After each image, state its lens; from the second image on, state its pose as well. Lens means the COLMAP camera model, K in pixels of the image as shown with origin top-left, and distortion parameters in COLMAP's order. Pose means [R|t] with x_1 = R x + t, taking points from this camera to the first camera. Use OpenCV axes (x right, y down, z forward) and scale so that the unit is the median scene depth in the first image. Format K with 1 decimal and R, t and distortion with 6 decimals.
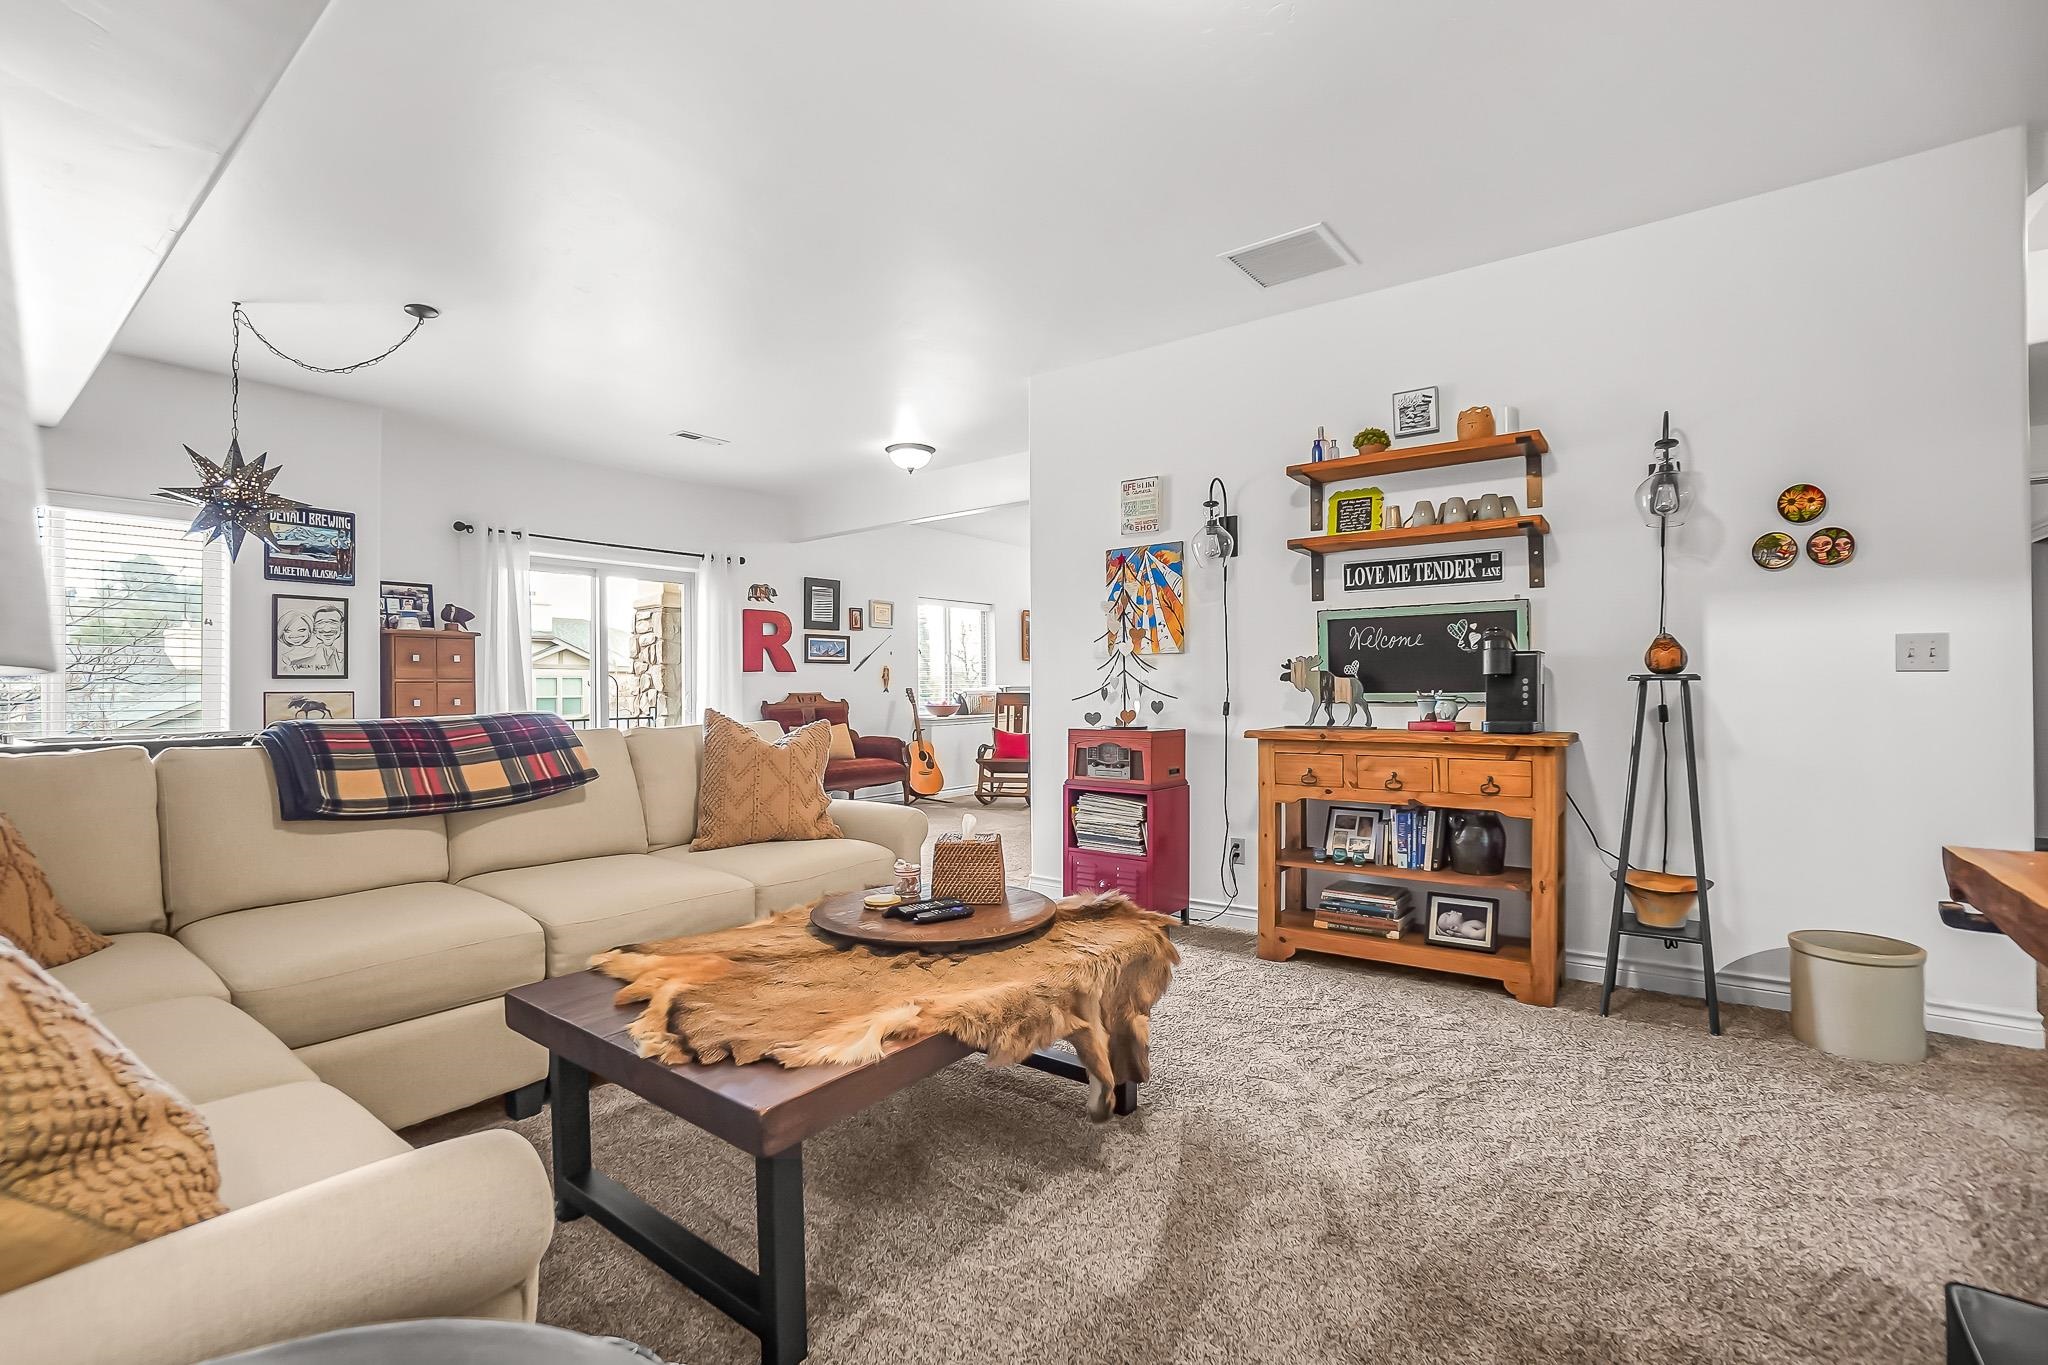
lens RADIAL K [[921.2, 0, 1020.5], [0, 921.2, 685.0], [0, 0, 1]] dist [-0.055632, 0.019798]
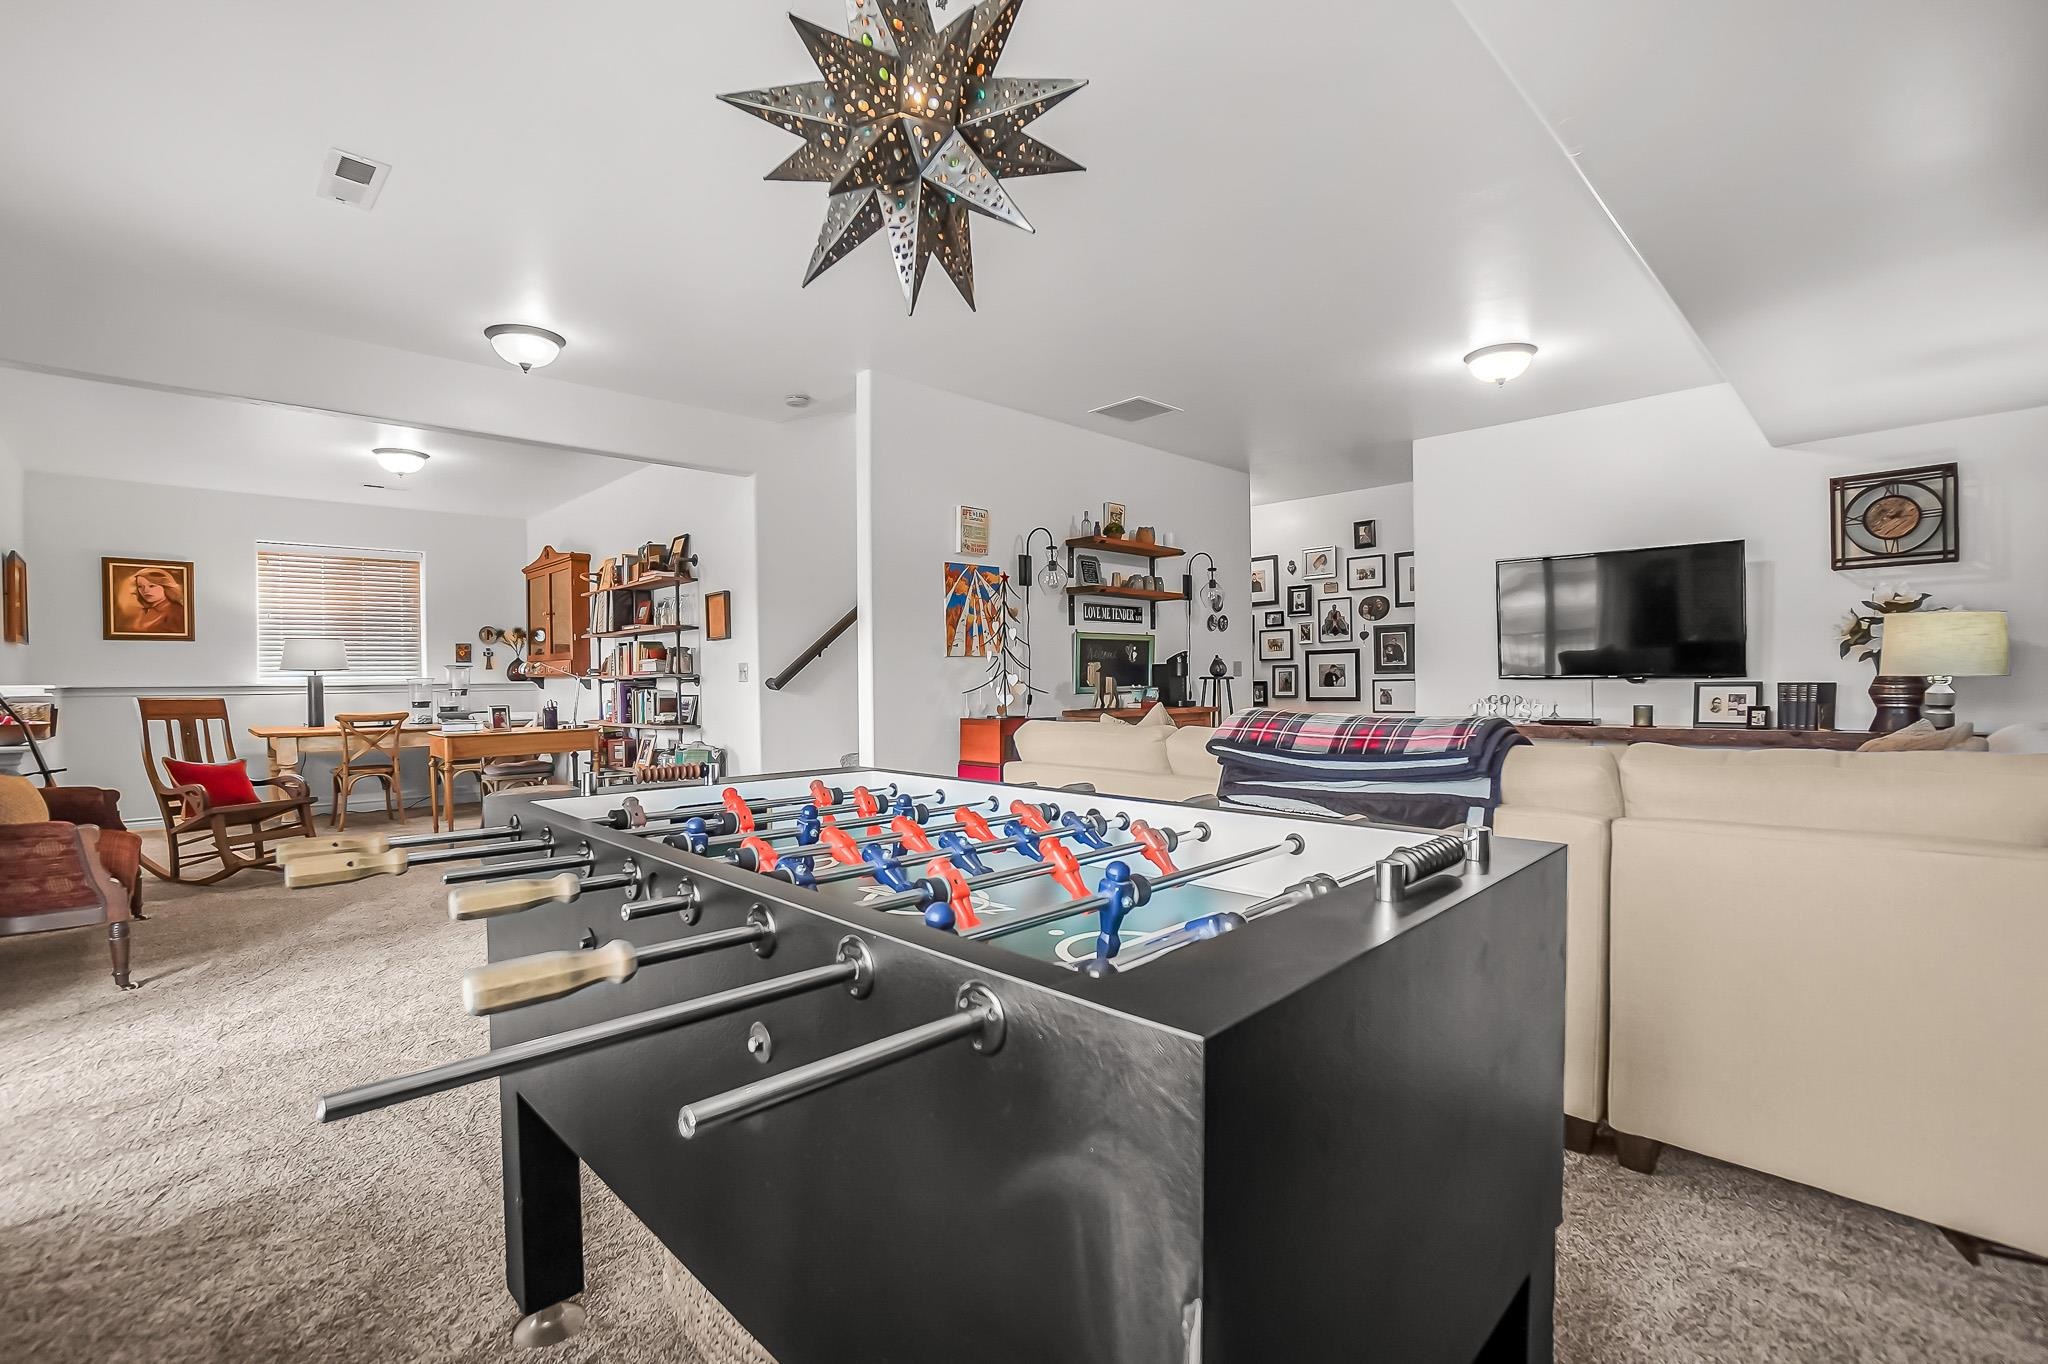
lens RADIAL K [[921.2, 0, 1020.5], [0, 921.2, 684.5], [0, 0, 1]] dist [-0.055632, 0.019798]
pose [[0.149366, -0.002539, 0.988779, -0.654793], [0.001081, 0.999997, 0.002405, 0.000531], [-0.988781, 0.000710, 0.149368, 0.481380]]
